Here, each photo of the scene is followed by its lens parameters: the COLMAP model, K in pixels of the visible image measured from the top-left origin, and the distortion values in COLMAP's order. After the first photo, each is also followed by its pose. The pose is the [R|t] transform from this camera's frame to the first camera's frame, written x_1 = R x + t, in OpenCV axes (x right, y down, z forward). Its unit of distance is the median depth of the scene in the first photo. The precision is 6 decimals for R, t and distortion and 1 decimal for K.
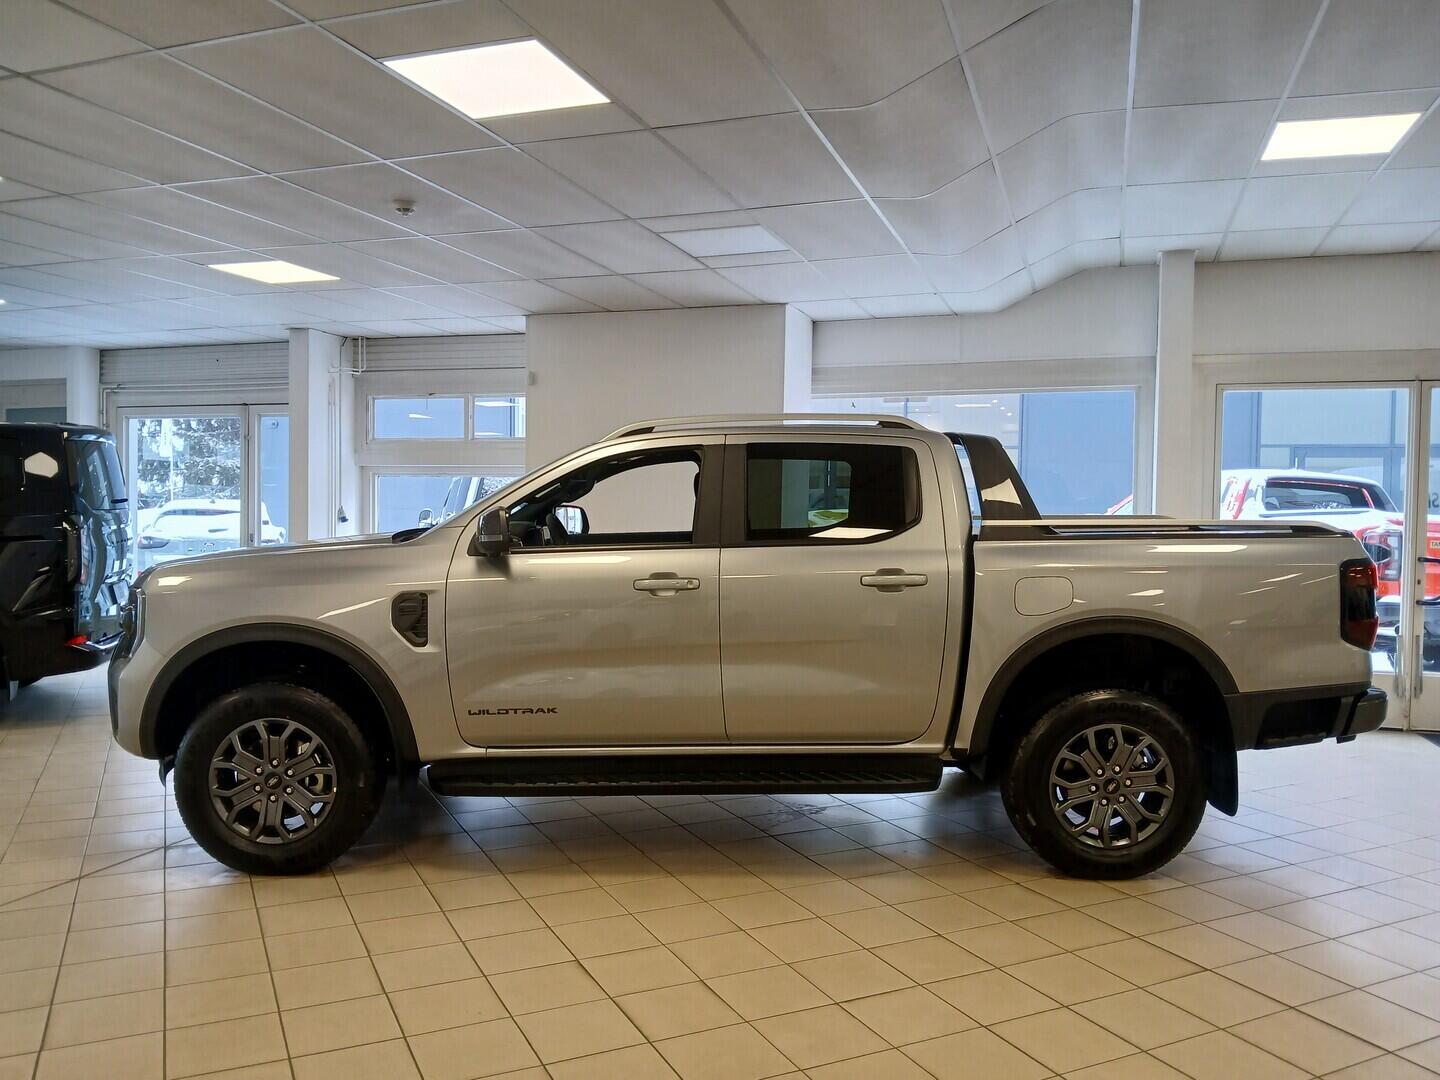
lens RADIAL K [[1141.5, 0, 720.0], [0, 1141.5, 540.0], [0, 0, 1]] dist [0.002976, -0.046892]
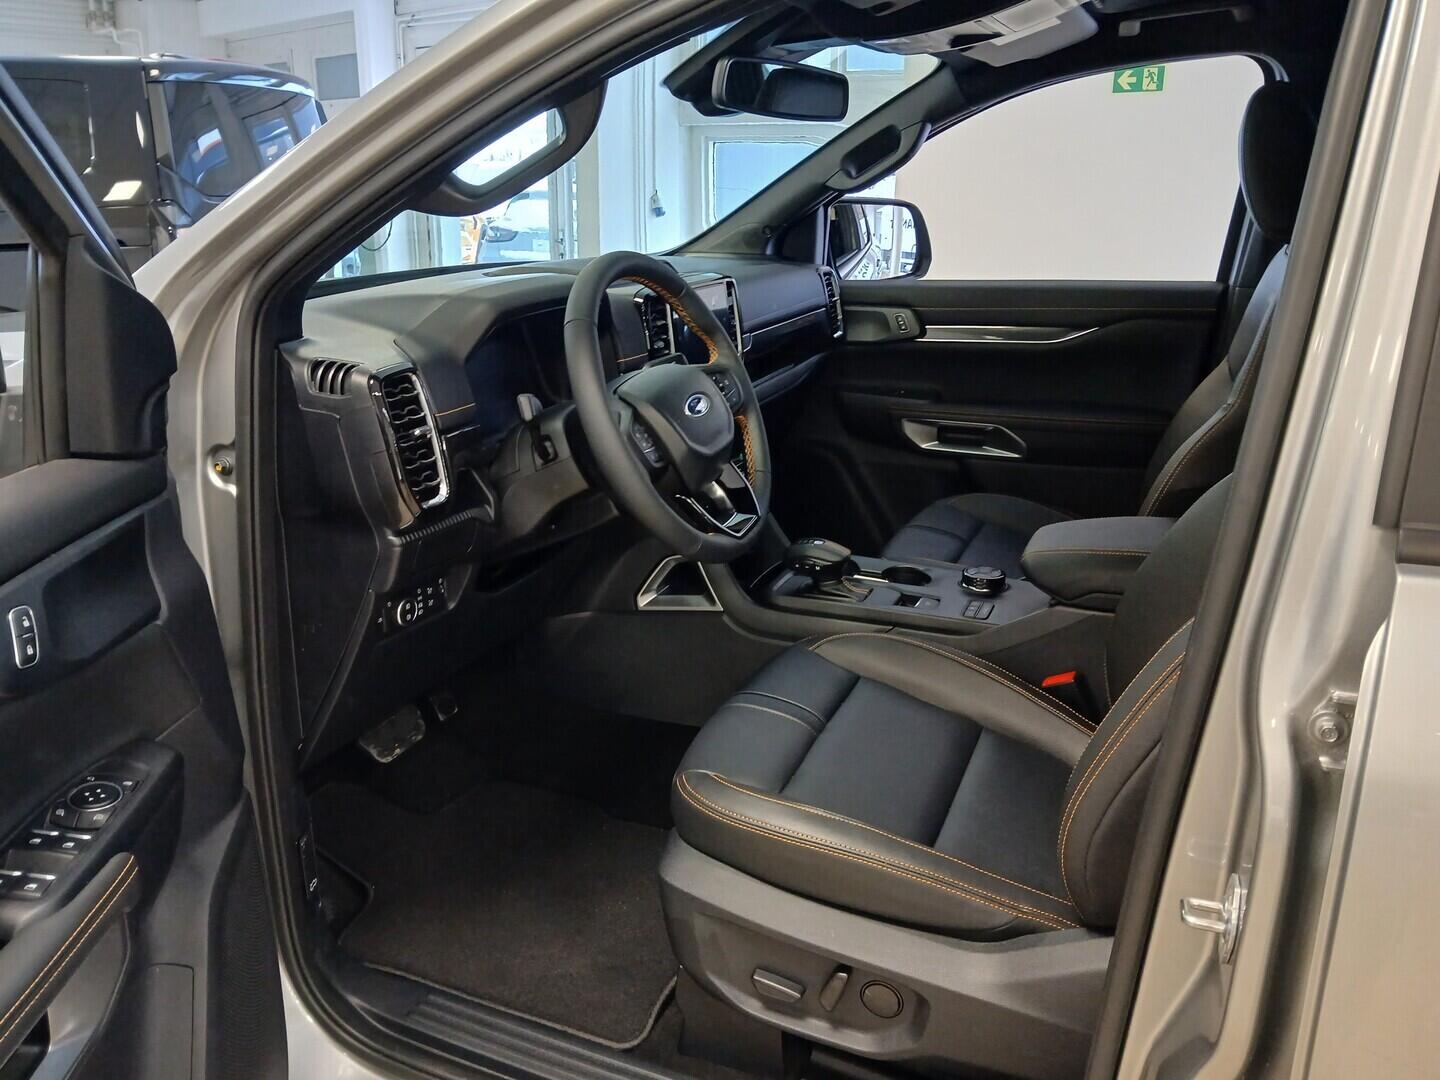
lens RADIAL K [[1141.5, 0, 720.0], [0, 1141.5, 540.0], [0, 0, 1]] dist [0.002976, -0.046892]
pose [[0.905770, 0.130203, -0.403272, -0.007729], [-0.017246, 0.962167, 0.271915, -0.015594], [0.423419, -0.239337, 0.873747, 0.399192]]
